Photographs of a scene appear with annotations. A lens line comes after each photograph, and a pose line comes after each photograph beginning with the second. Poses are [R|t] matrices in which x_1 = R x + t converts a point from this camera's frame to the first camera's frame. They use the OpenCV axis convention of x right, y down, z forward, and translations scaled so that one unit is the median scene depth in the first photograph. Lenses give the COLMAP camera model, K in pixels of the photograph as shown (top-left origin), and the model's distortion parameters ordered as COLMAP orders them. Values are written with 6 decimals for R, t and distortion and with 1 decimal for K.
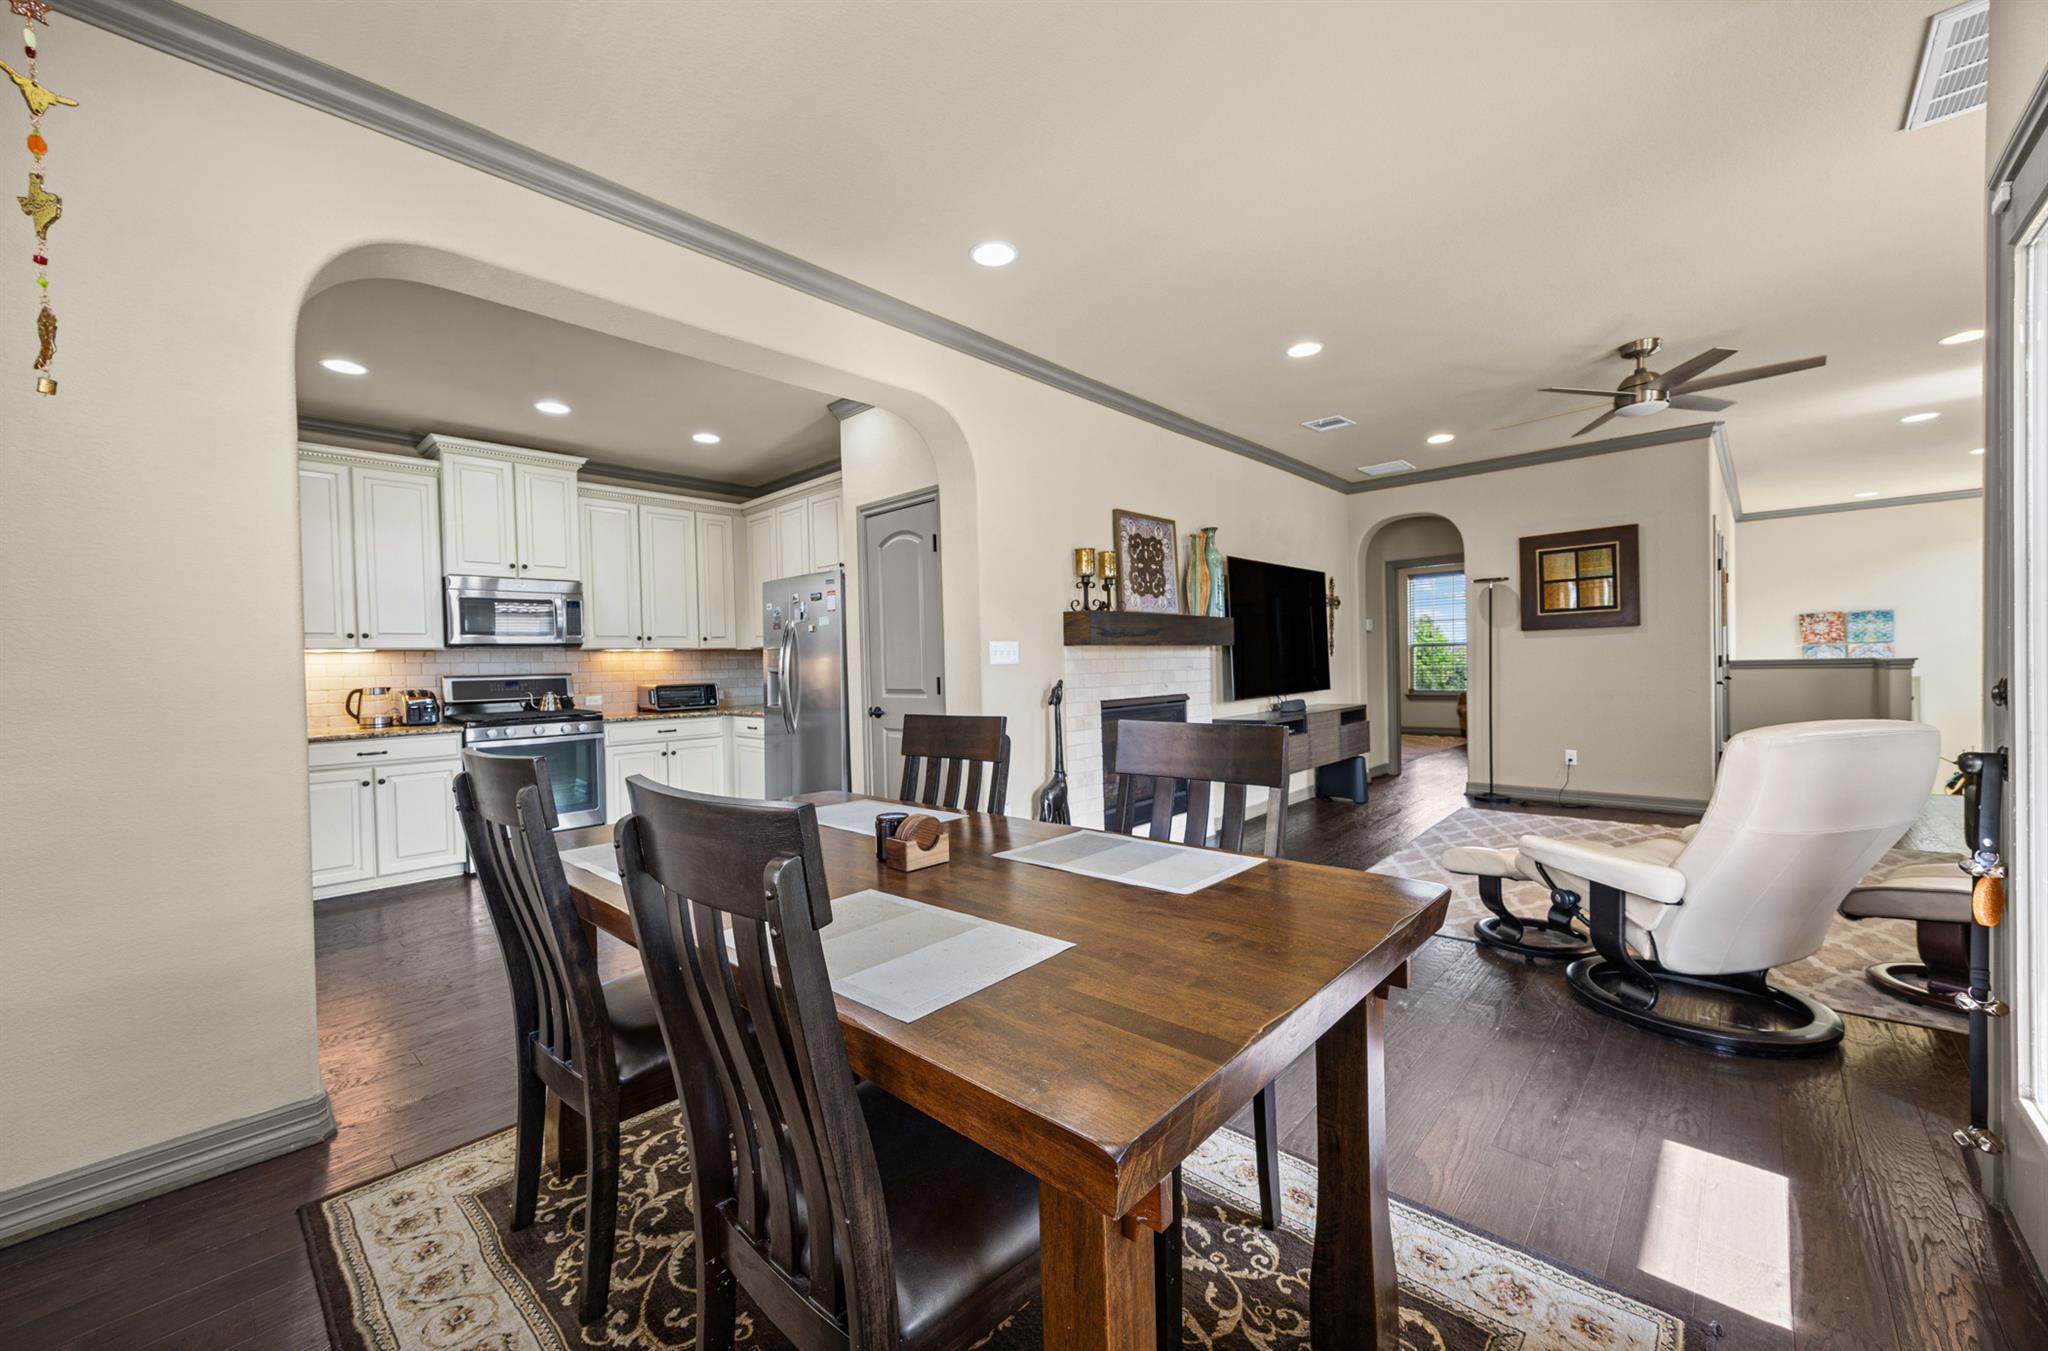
lens RADIAL K [[779.3, 0, 1018.7], [0, 779.3, 673.8], [0, 0, 1]] dist [0.003437, -0.000168]
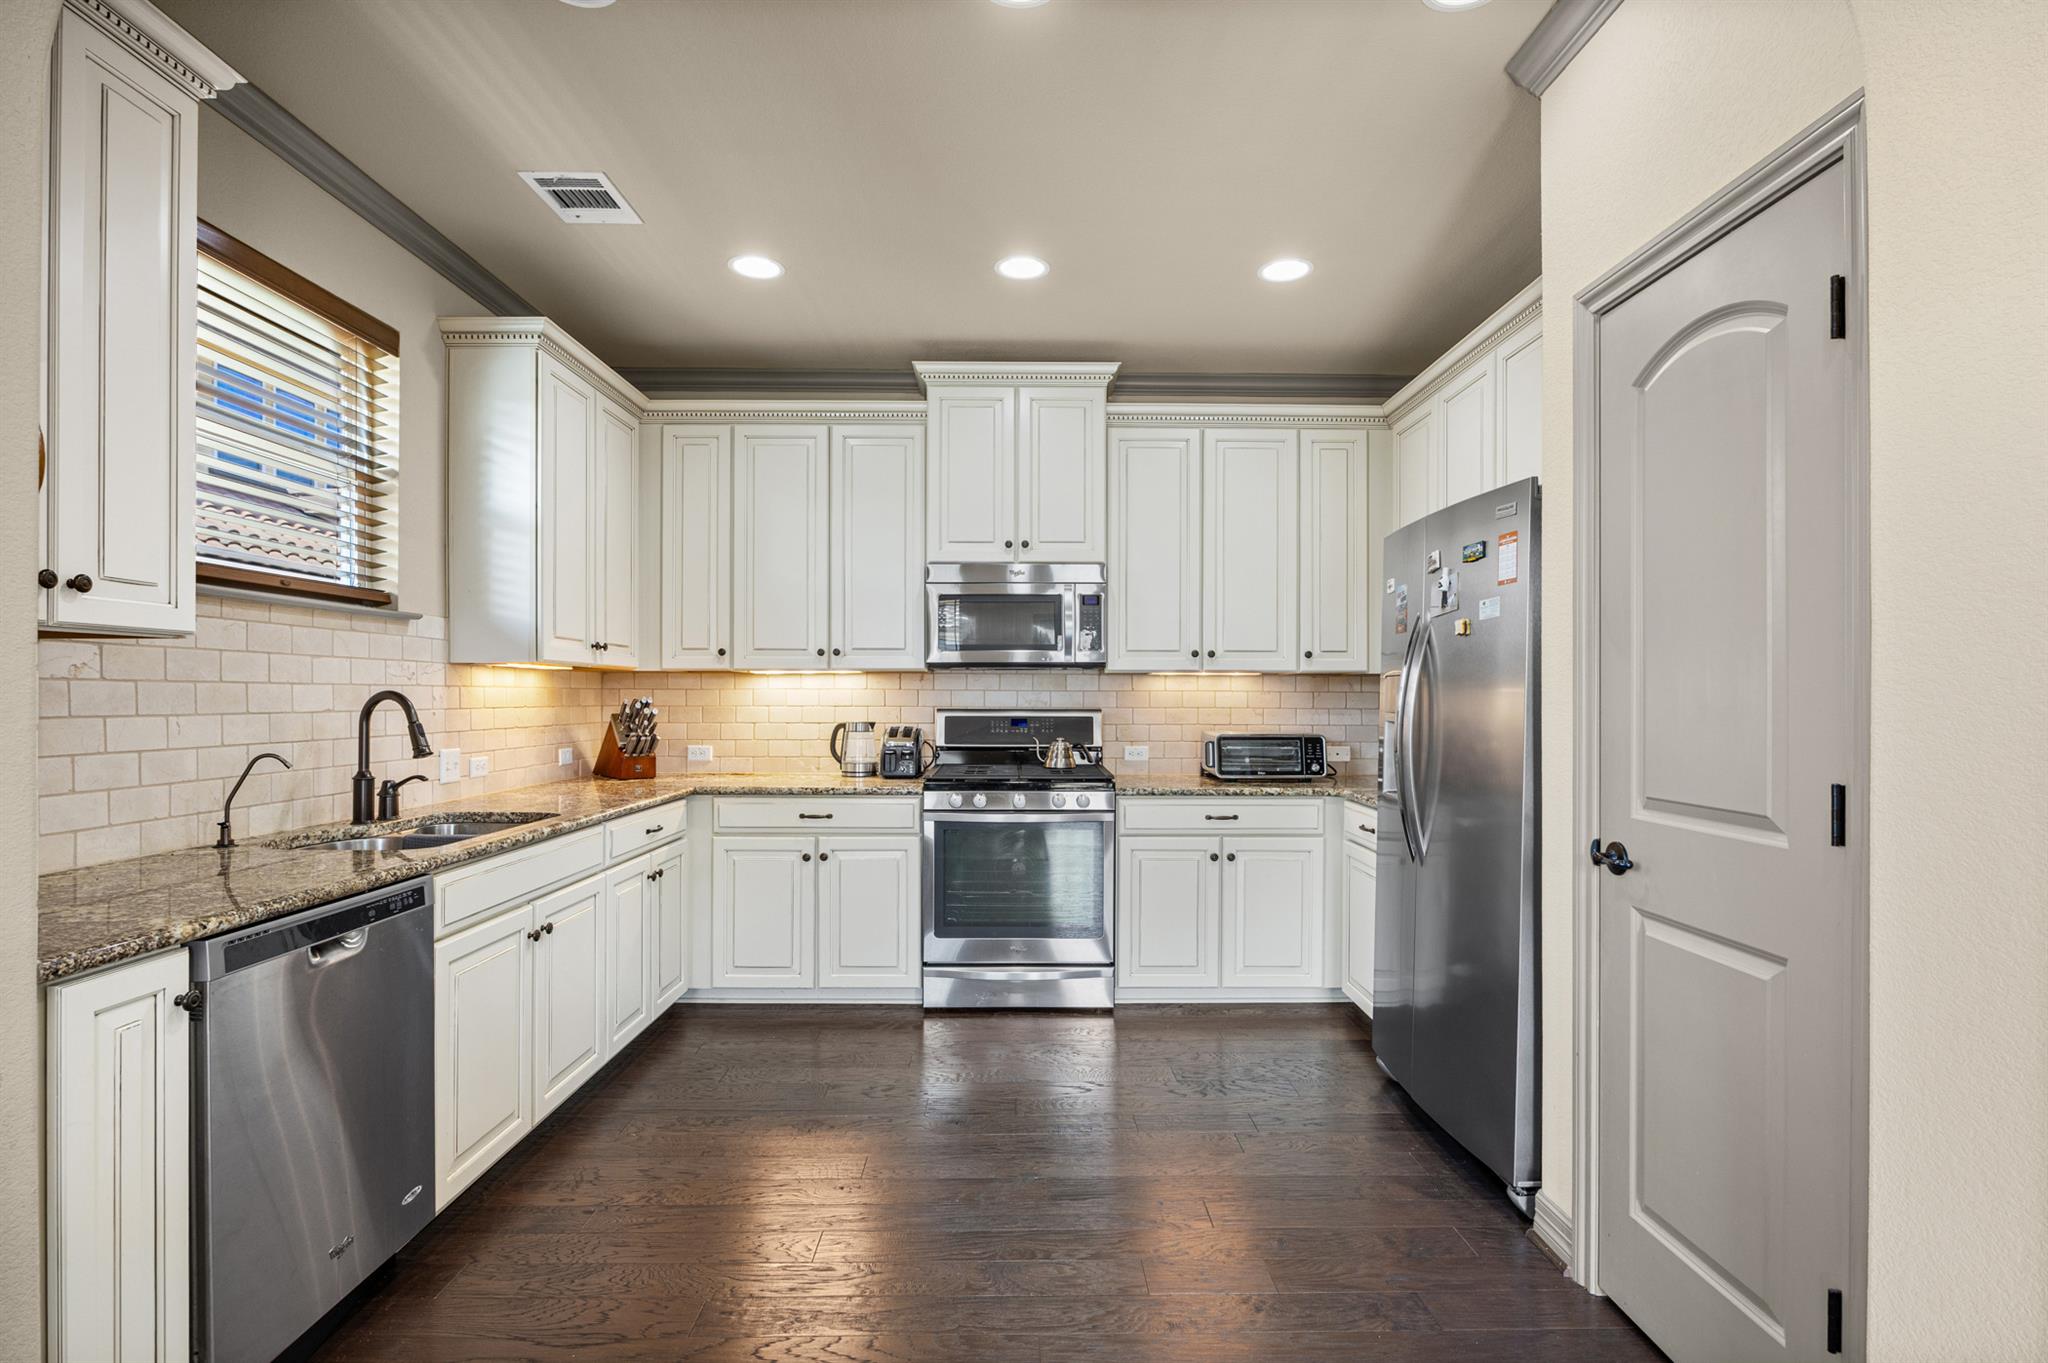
lens RADIAL K [[982.1, 0, 1025.4], [0, 982.1, 692.1], [0, 0, 1]] dist [0.006170, -0.001230]
pose [[0.693771, 0.021653, -0.719870, -0.040441], [-0.027988, 0.999603, 0.003094, -0.016385], [0.719651, 0.018001, 0.694102, 0.421729]]
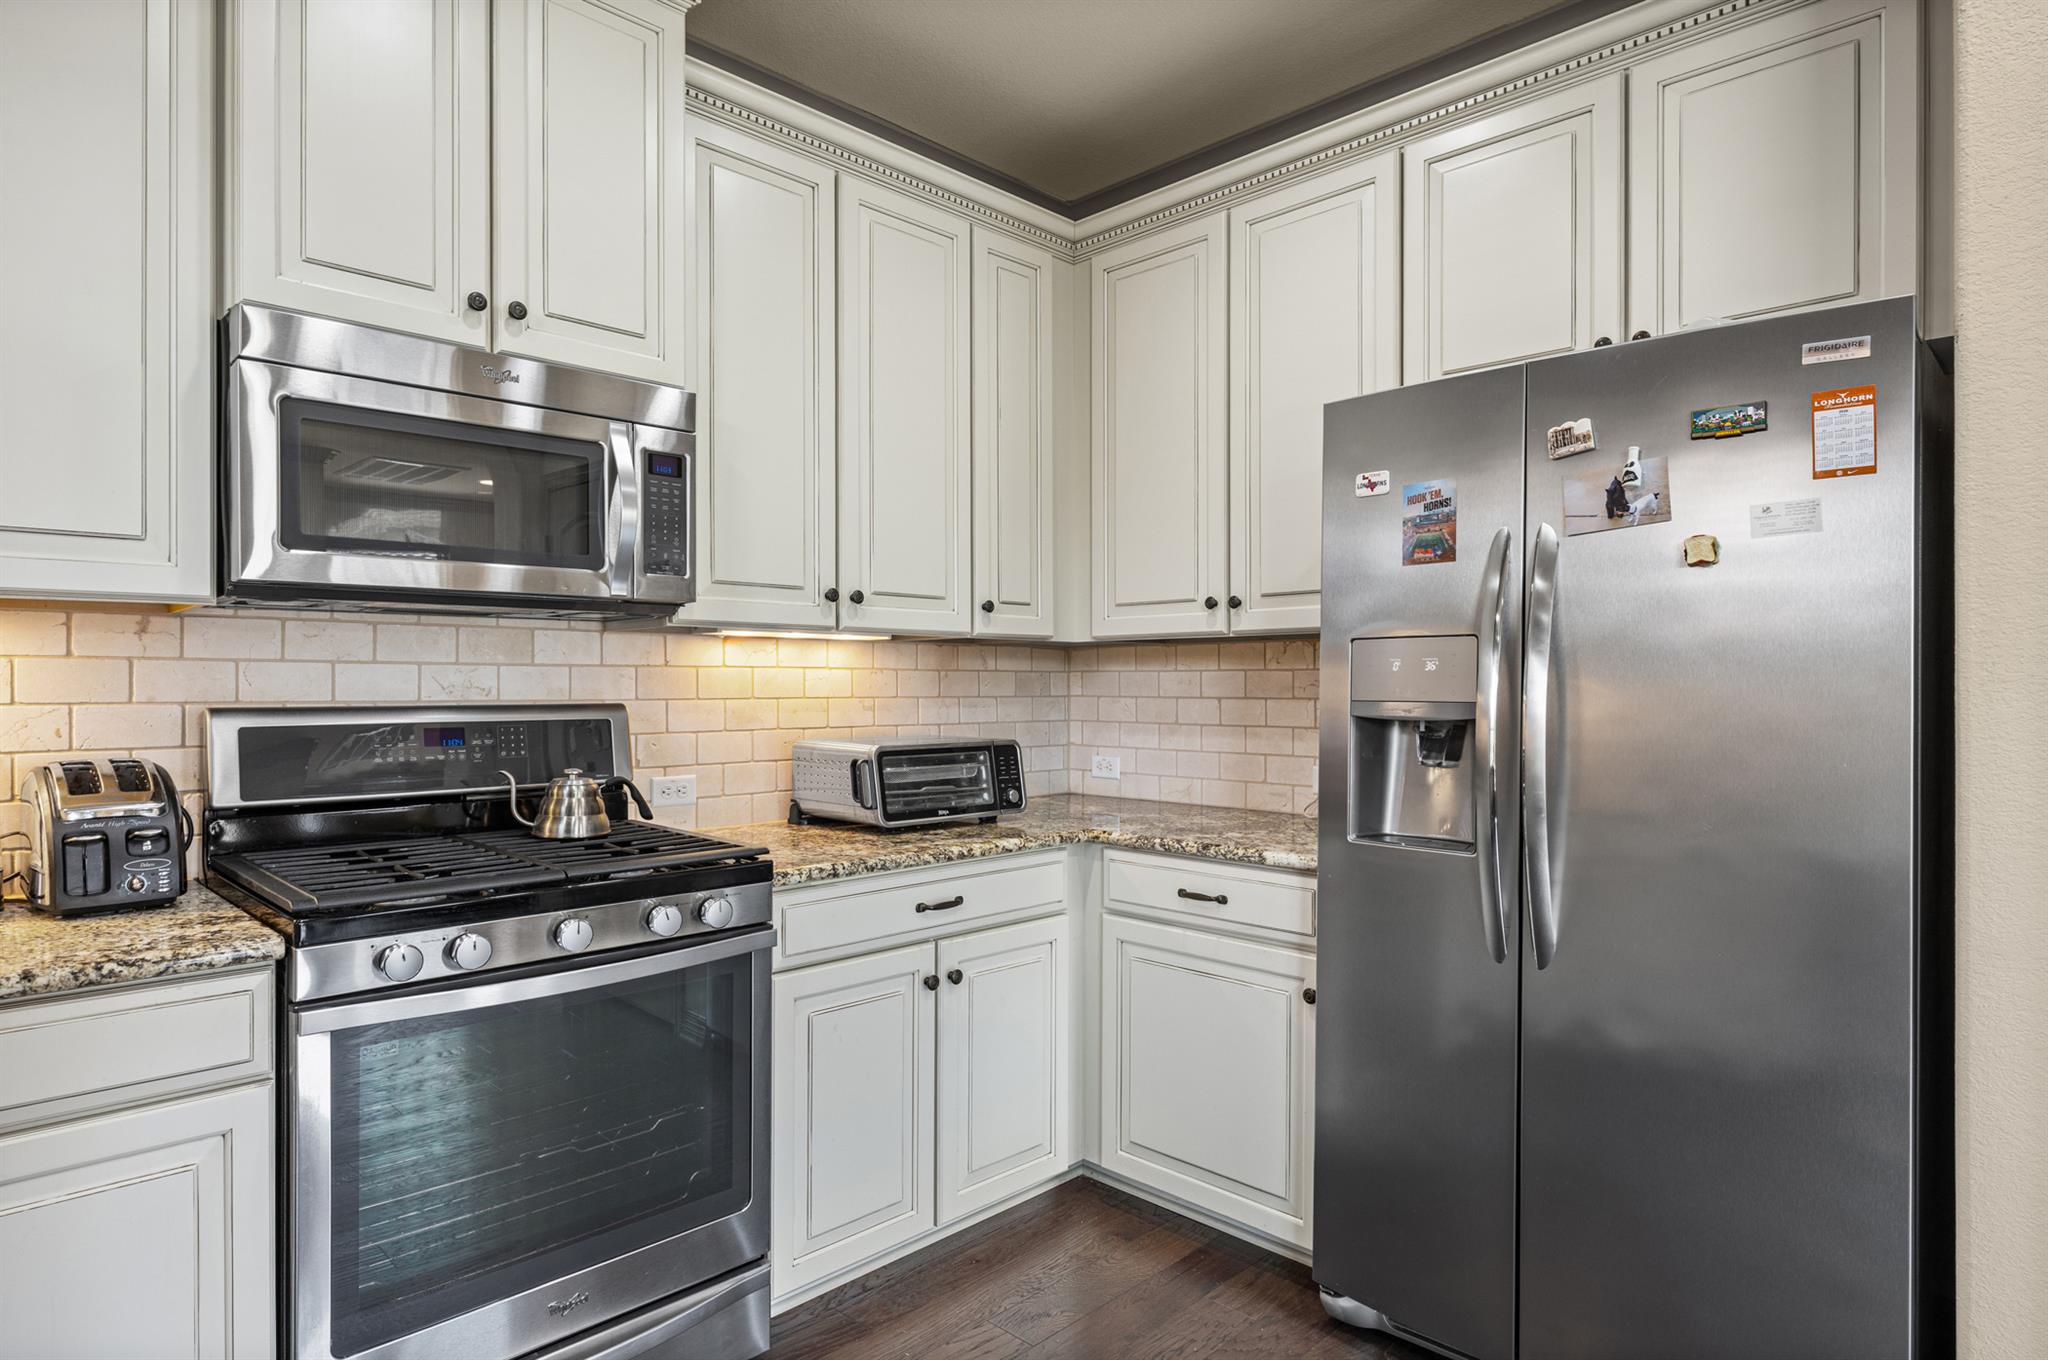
lens RADIAL K [[1159.5, 0, 1065.8], [0, 1159.5, 699.3], [0, 0, 1]] dist [-0.015415, -0.000831]
pose [[0.999523, 0.030878, -0.000845, -0.424351], [-0.030870, 0.999490, 0.008122, -0.011635], [0.001095, -0.008092, 0.999967, 0.581230]]
